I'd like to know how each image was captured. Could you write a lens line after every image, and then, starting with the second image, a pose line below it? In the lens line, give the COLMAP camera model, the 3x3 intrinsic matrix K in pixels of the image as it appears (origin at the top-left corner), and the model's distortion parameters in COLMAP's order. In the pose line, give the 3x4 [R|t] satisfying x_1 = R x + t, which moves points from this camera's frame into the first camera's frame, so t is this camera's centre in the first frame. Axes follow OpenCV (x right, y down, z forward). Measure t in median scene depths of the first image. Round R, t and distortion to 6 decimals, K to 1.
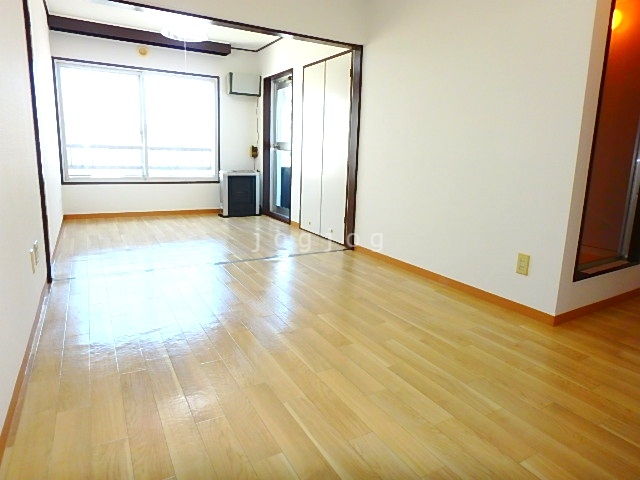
lens RADIAL K [[394.5, 0, 320.0], [0, 394.5, 240.0], [0, 0, 1]] dist [-0.058191, -0.000351]
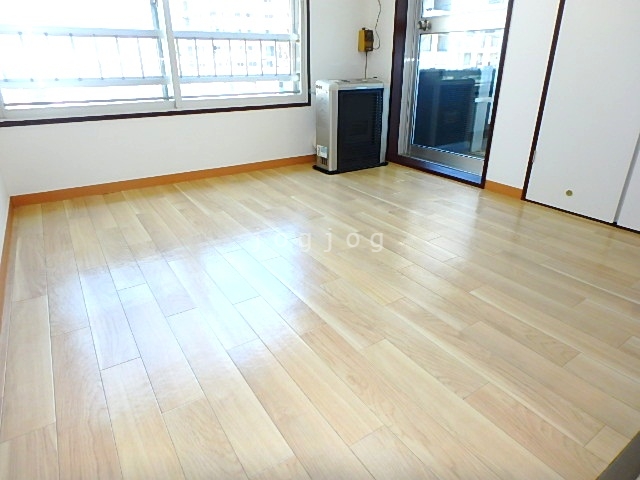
lens RADIAL K [[401.7, 0, 320.0], [0, 401.7, 240.0], [0, 0, 1]] dist [-0.004300, -0.000610]
pose [[0.997567, -0.057330, 0.039675, -0.281033], [0.047466, 0.975278, 0.215823, -0.086794], [-0.051067, -0.213414, 0.975626, 0.443567]]
